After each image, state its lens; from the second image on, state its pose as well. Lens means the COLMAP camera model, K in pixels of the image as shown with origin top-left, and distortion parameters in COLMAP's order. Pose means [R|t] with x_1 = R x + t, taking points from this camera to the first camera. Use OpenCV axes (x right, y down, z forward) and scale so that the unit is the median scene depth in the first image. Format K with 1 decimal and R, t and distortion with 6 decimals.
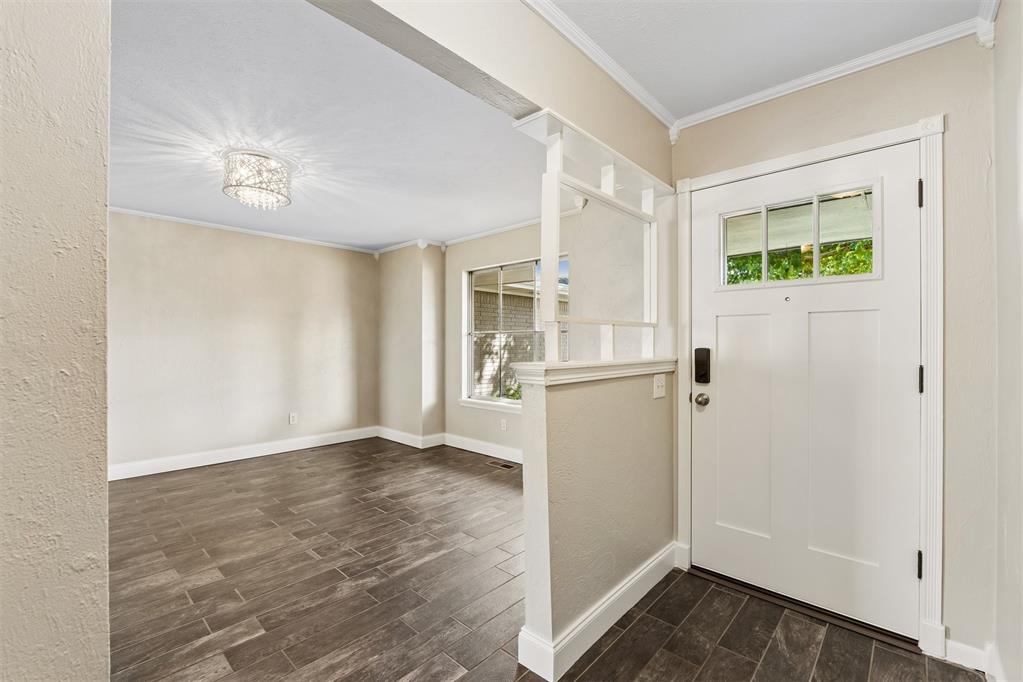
lens RADIAL K [[431.2, 0, 507.6], [0, 431.2, 344.1], [0, 0, 1]] dist [-0.009887, 0.000246]
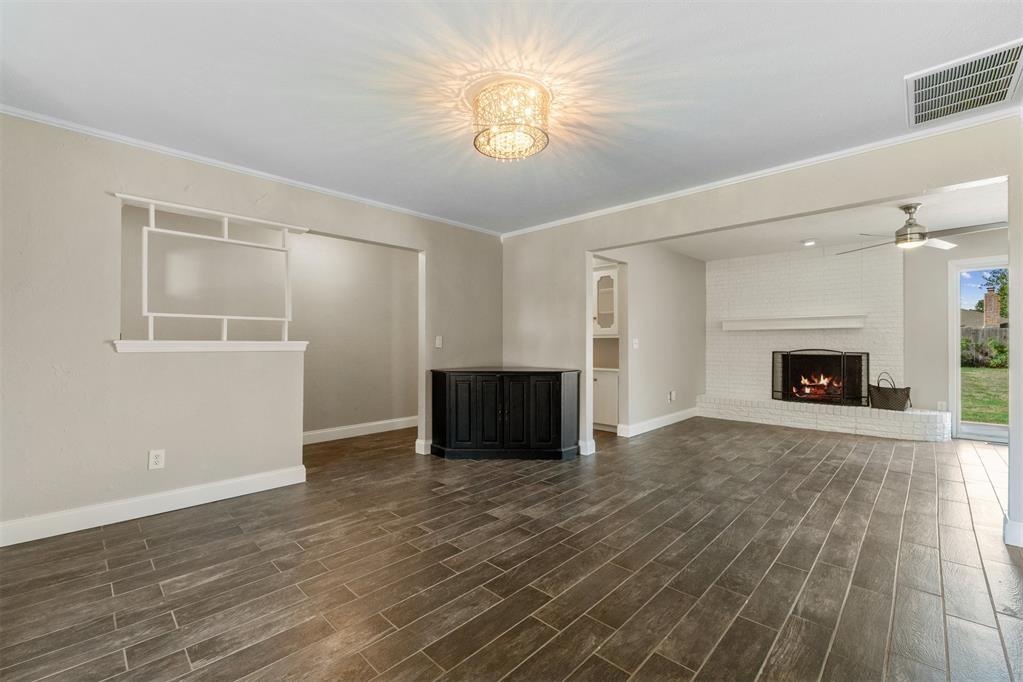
lens RADIAL K [[431.2, 0, 508.7], [0, 431.2, 339.4], [0, 0, 1]] dist [-0.009887, 0.000246]
pose [[-0.999704, -0.002191, 0.024216, -0.663248], [-0.002415, 0.999954, -0.009230, 0.033878], [-0.024195, -0.009286, -0.999664, 2.001007]]
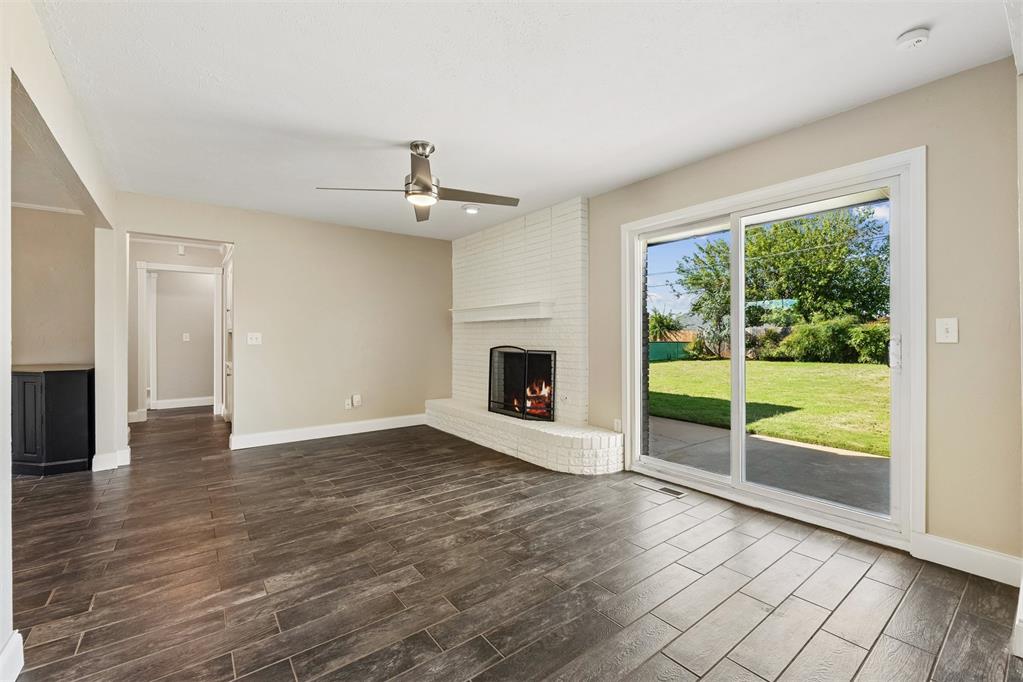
lens RADIAL K [[431.2, 0, 515.4], [0, 431.2, 336.5], [0, 0, 1]] dist [-0.009887, 0.000246]
pose [[-0.986664, -0.004746, 0.162702, -2.511177], [-0.004748, 0.999989, 0.000376, 0.022744], [-0.162702, -0.000402, -0.986675, 1.454967]]
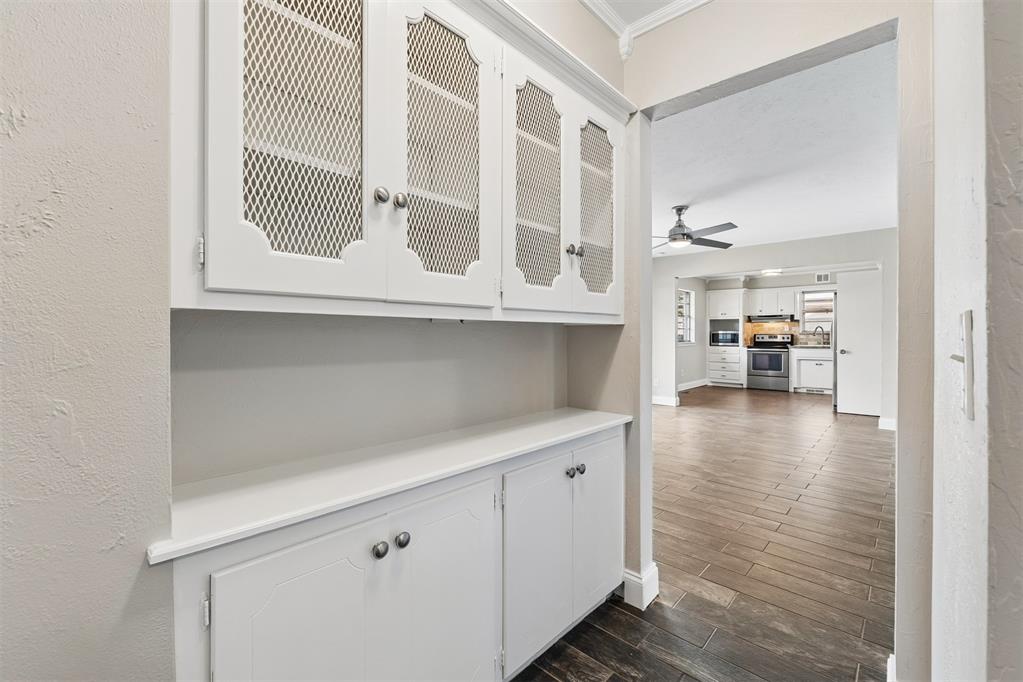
lens RADIAL K [[431.2, 0, 506.1], [0, 431.2, 336.4], [0, 0, 1]] dist [-0.009887, 0.000246]
pose [[-0.024333, -0.001962, -0.999702, -0.410222], [0.002284, 0.999995, -0.002018, 0.028198], [0.999701, -0.002332, -0.024328, -0.234054]]
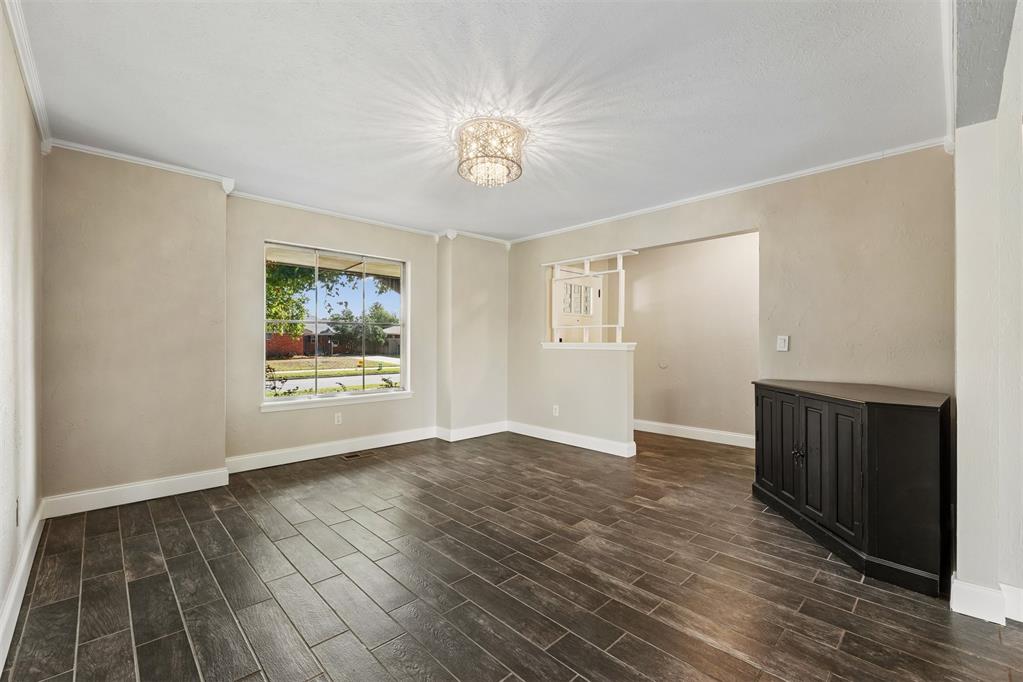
lens RADIAL K [[431.2, 0, 511.7], [0, 431.2, 341.5], [0, 0, 1]] dist [-0.009887, 0.000246]
pose [[0.055912, -0.001069, 0.998435, -1.676933], [-0.003125, 0.999994, 0.001246, 0.024800], [-0.998431, -0.003189, 0.055908, 1.000260]]
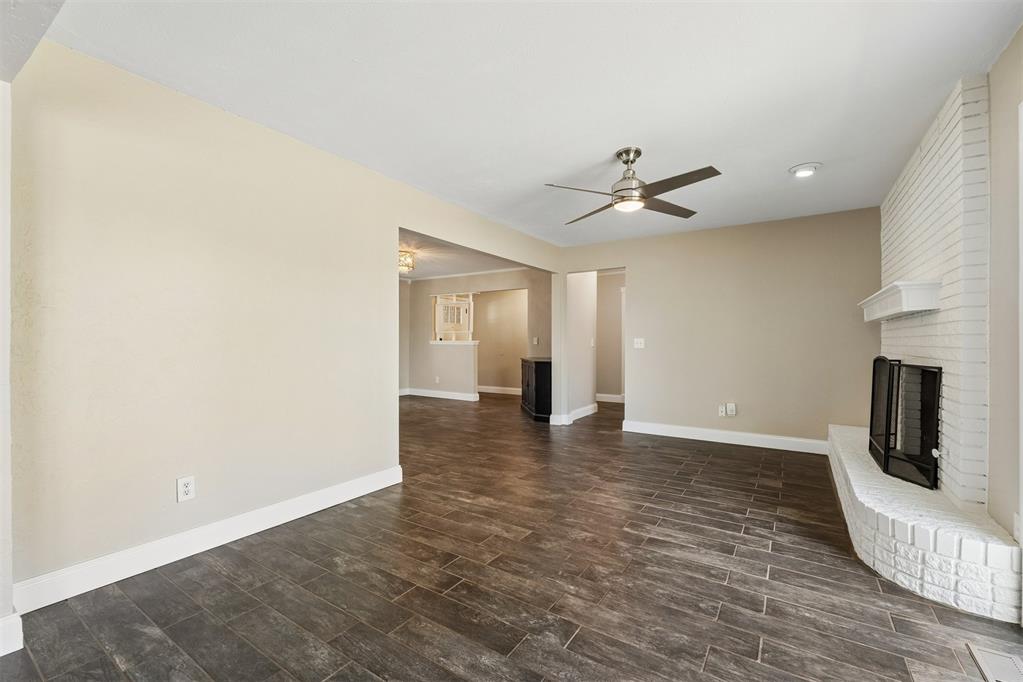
lens RADIAL K [[431.2, 0, 511.0], [0, 431.2, 343.2], [0, 0, 1]] dist [-0.009887, 0.000246]
pose [[-0.160000, -0.008627, 0.987079, -3.152811], [-0.003034, 0.999961, 0.008248, 0.020630], [-0.987112, -0.001676, -0.160020, 0.881140]]
